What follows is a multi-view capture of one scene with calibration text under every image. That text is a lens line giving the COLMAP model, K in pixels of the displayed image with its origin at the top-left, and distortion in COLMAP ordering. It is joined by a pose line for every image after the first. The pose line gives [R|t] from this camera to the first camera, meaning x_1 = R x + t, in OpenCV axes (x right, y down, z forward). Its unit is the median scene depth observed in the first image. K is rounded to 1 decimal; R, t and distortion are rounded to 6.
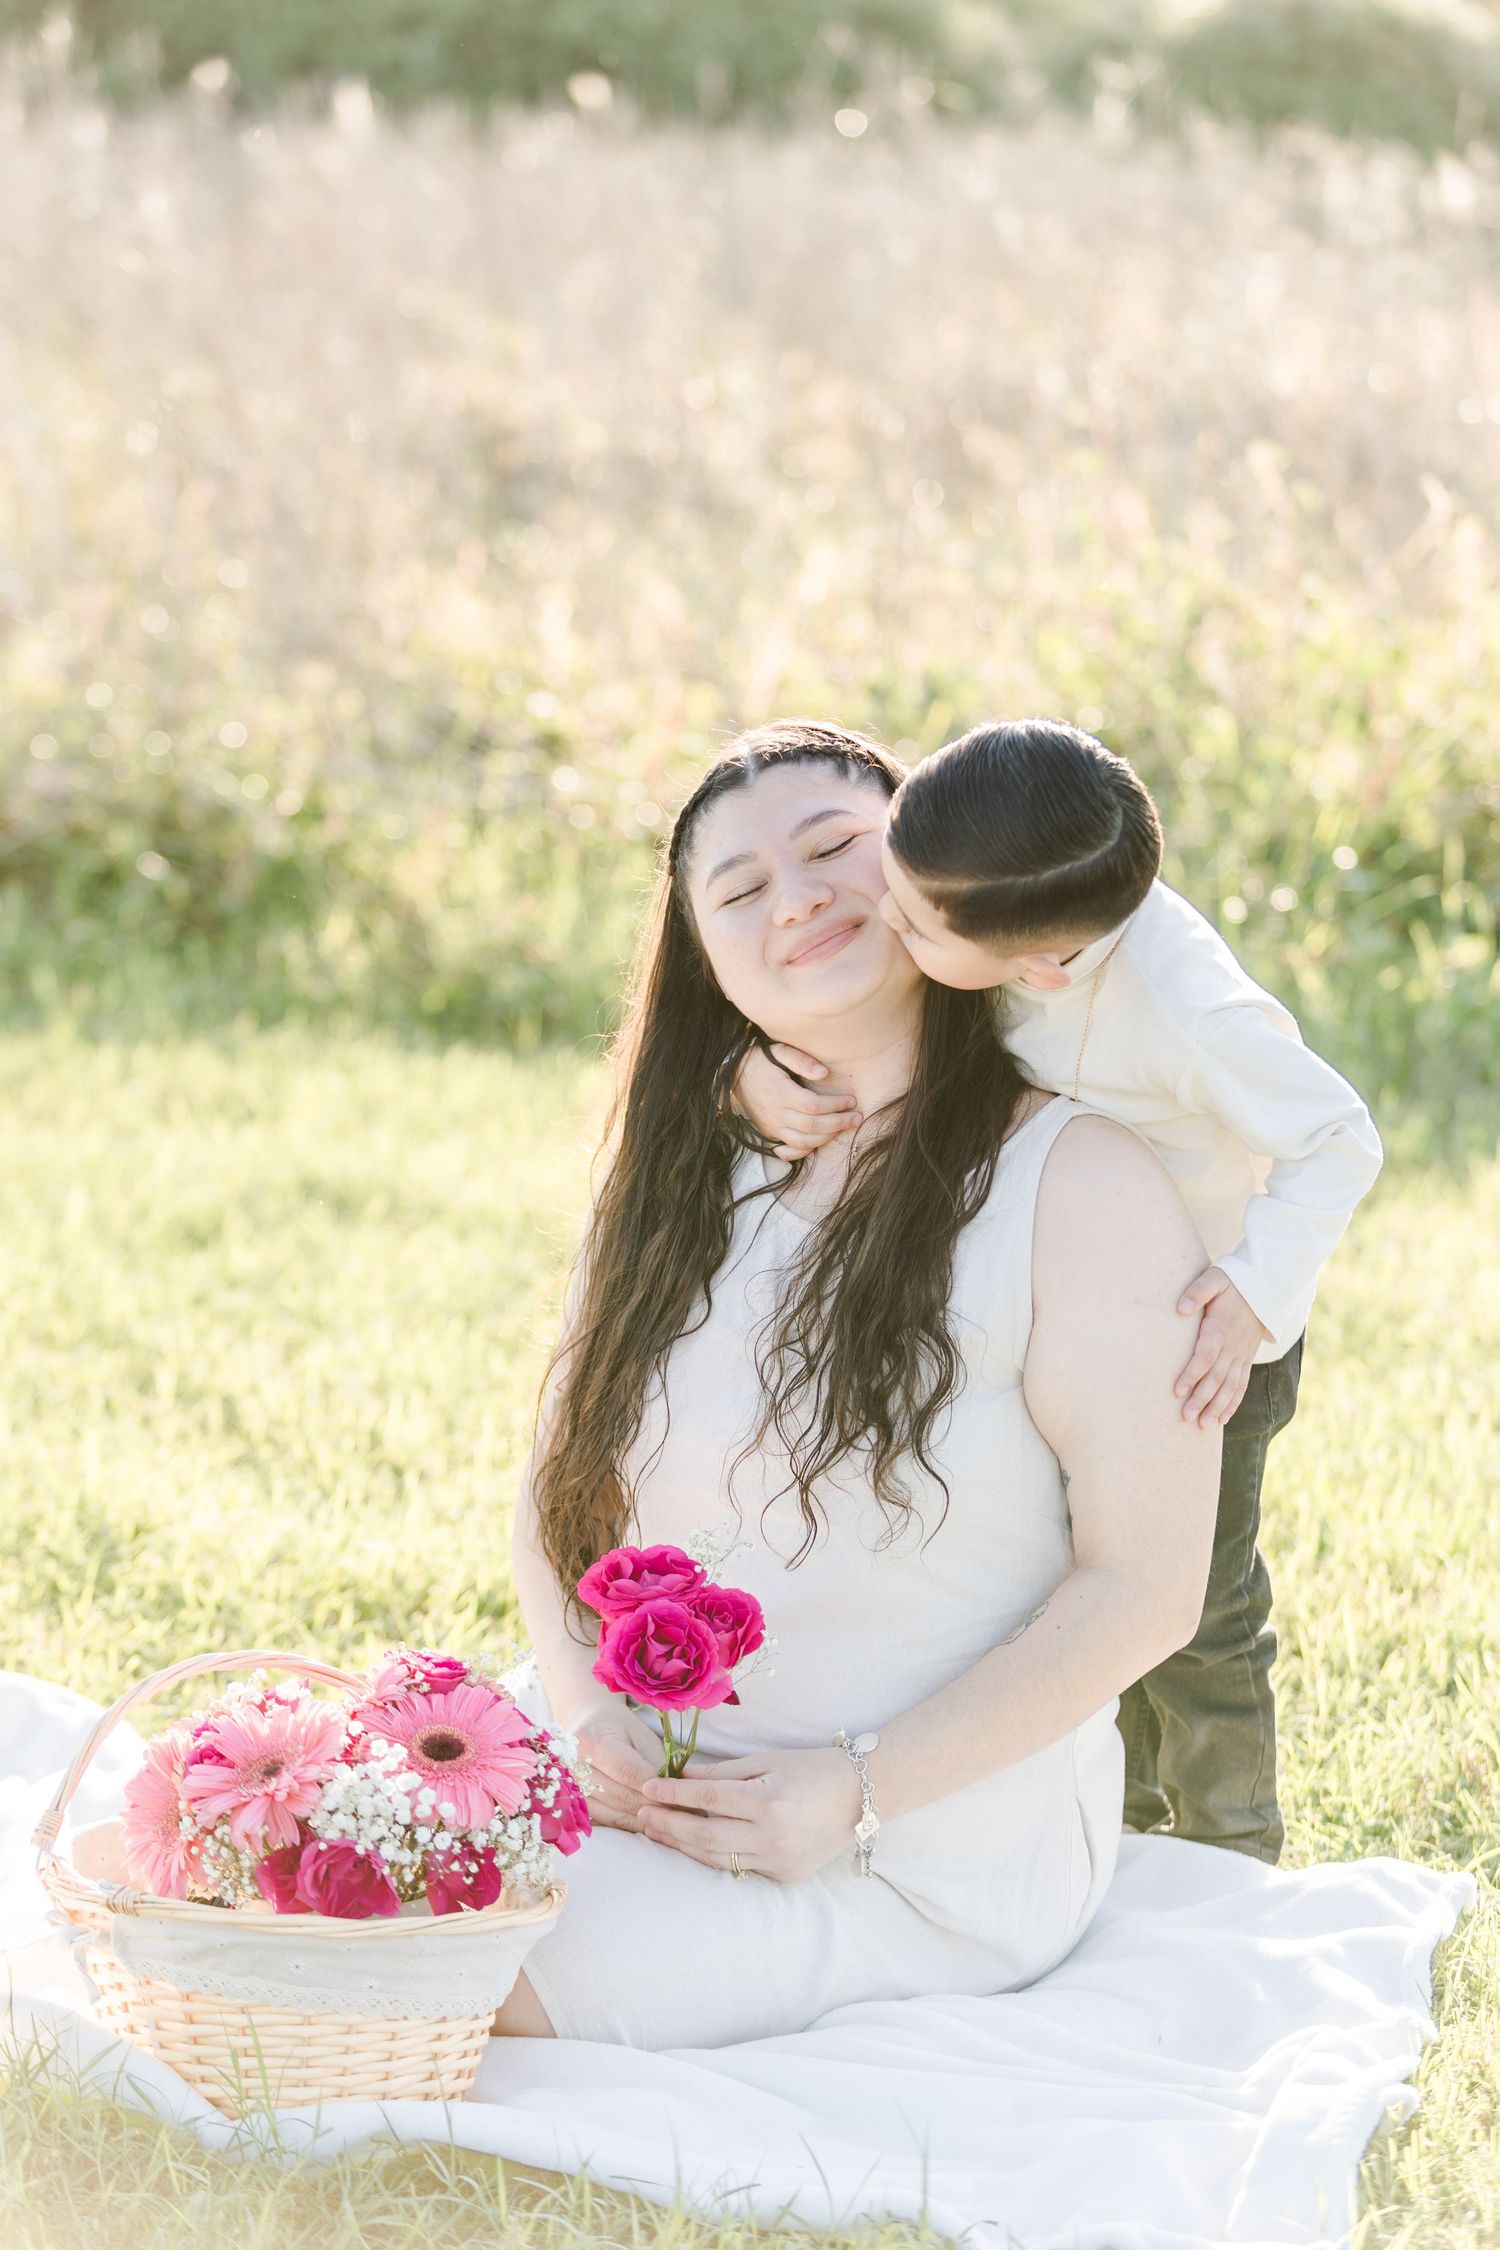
lens RADIAL K [[6194.2, 0, 750.0], [0, 6194.2, 1125.0], [0, 0, 1]] dist [0.083817, -0.297981]
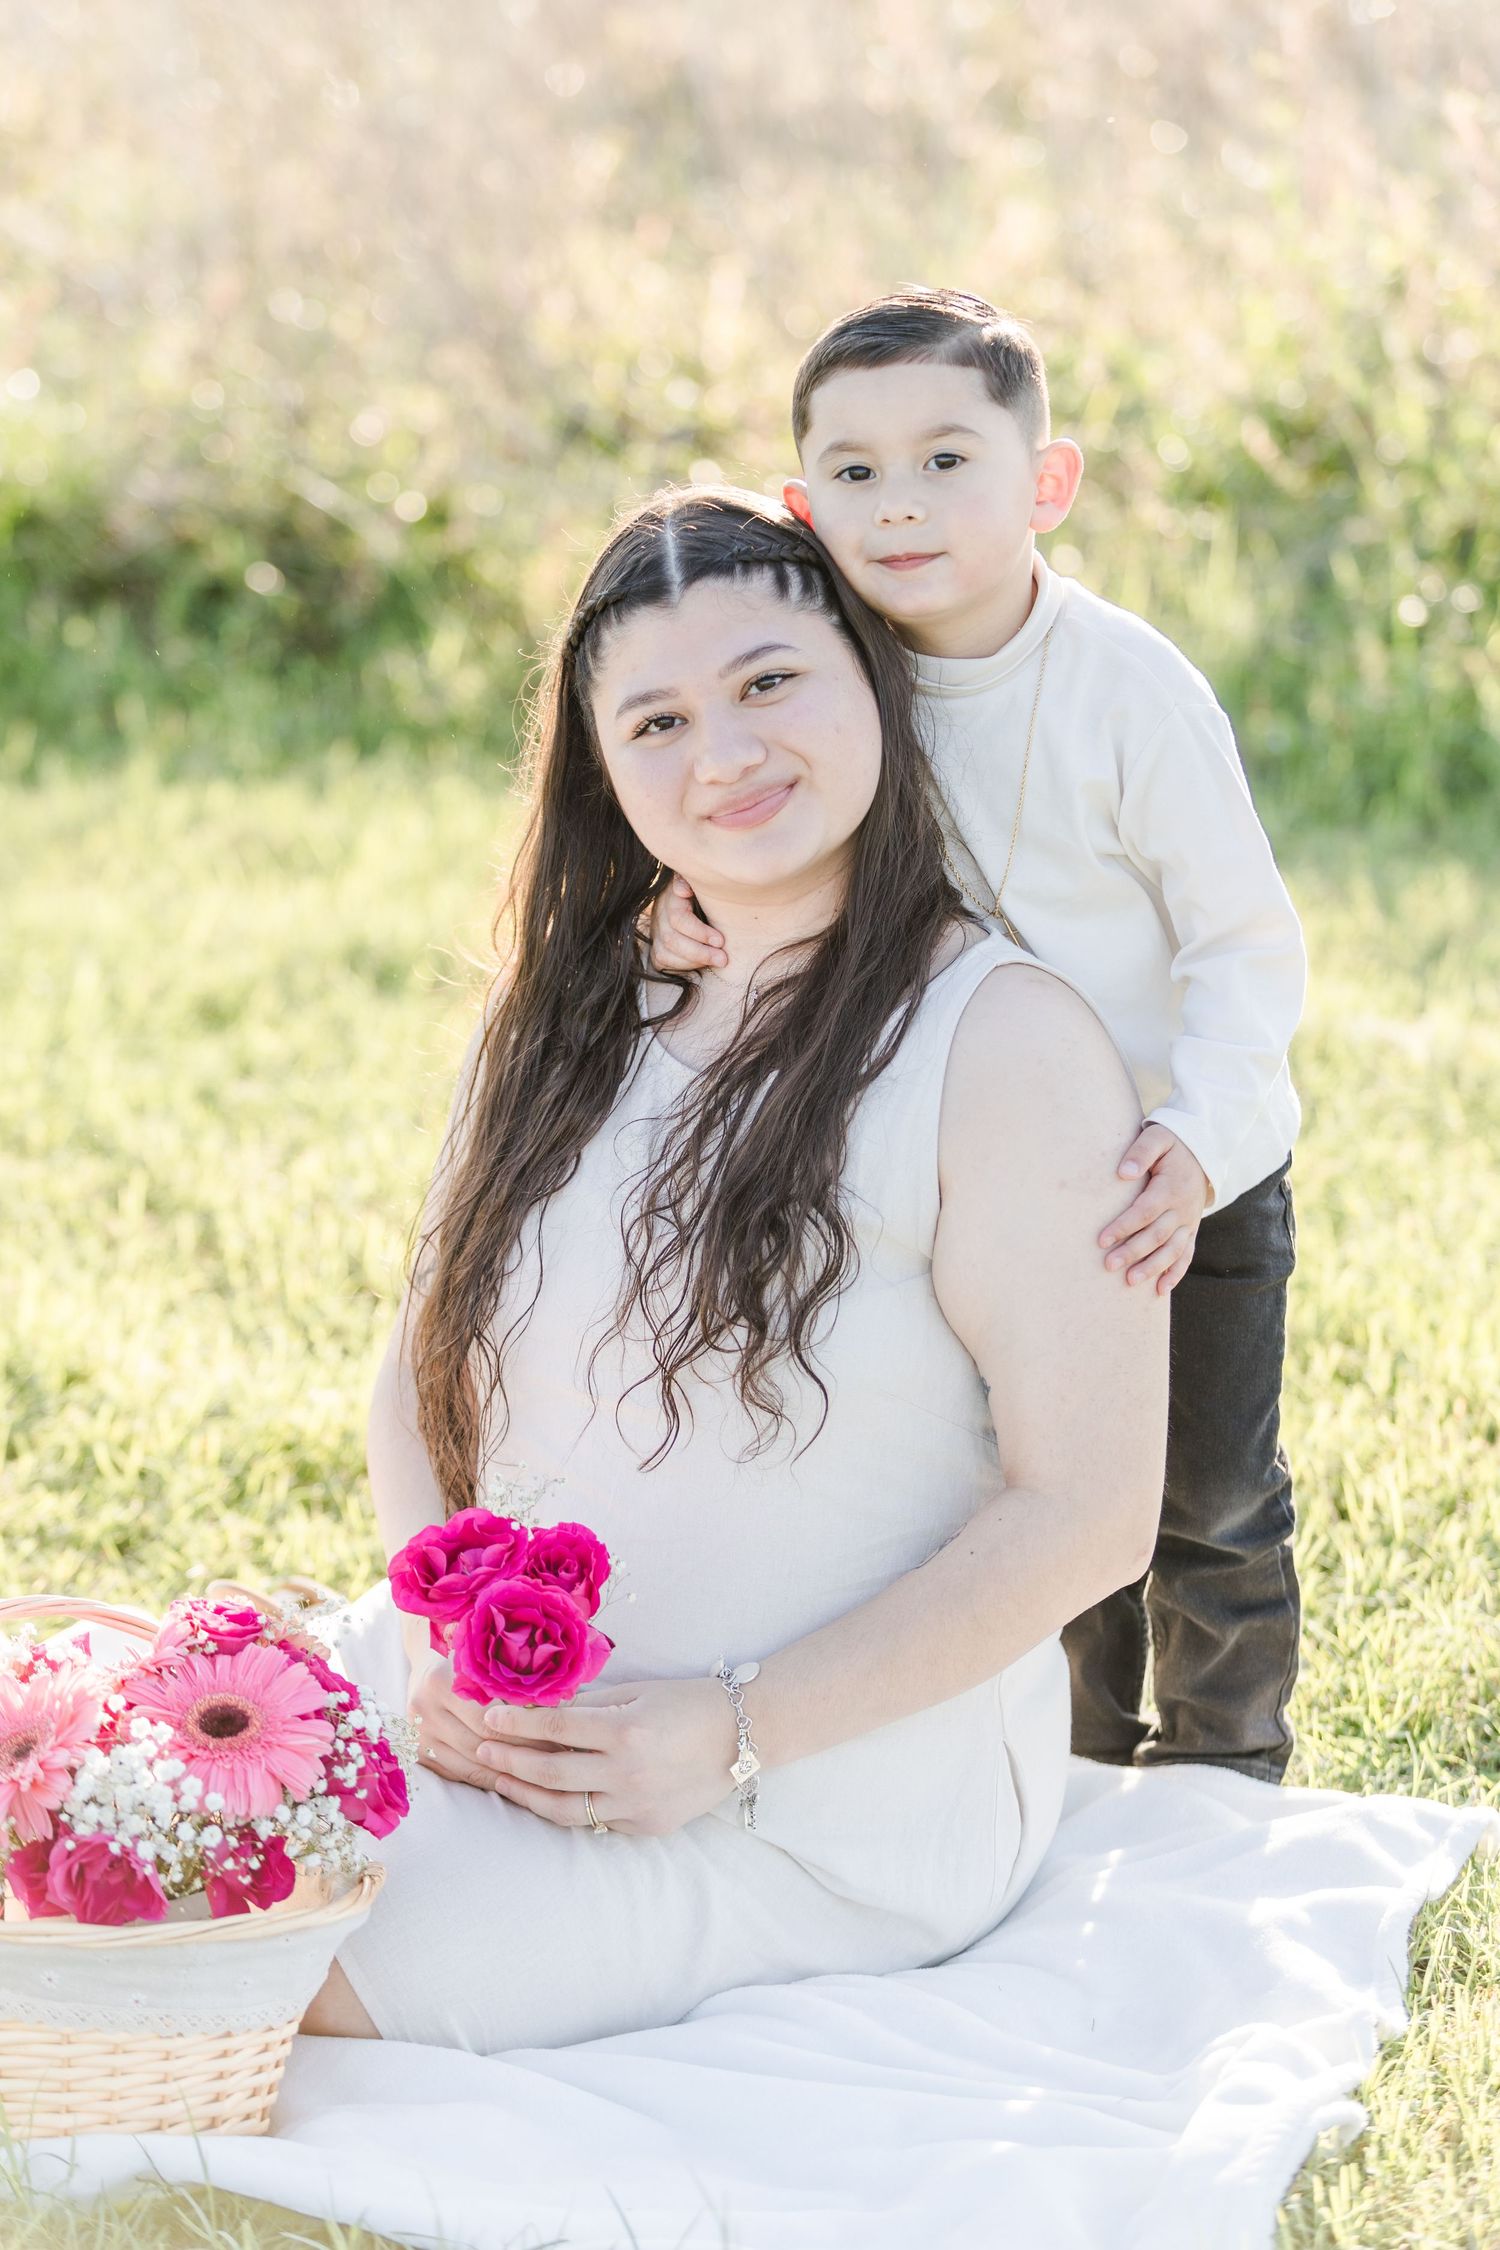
lens RADIAL K [[6194.2, 0, 750.0], [0, 6194.2, 1125.0], [0, 0, 1]] dist [0.083817, -0.297981]
pose [[0.997630, -0.012689, -0.067626, 0.078231], [0.016879, 0.997949, 0.061751, -0.032639], [0.066704, -0.062746, 0.995798, 0.139840]]
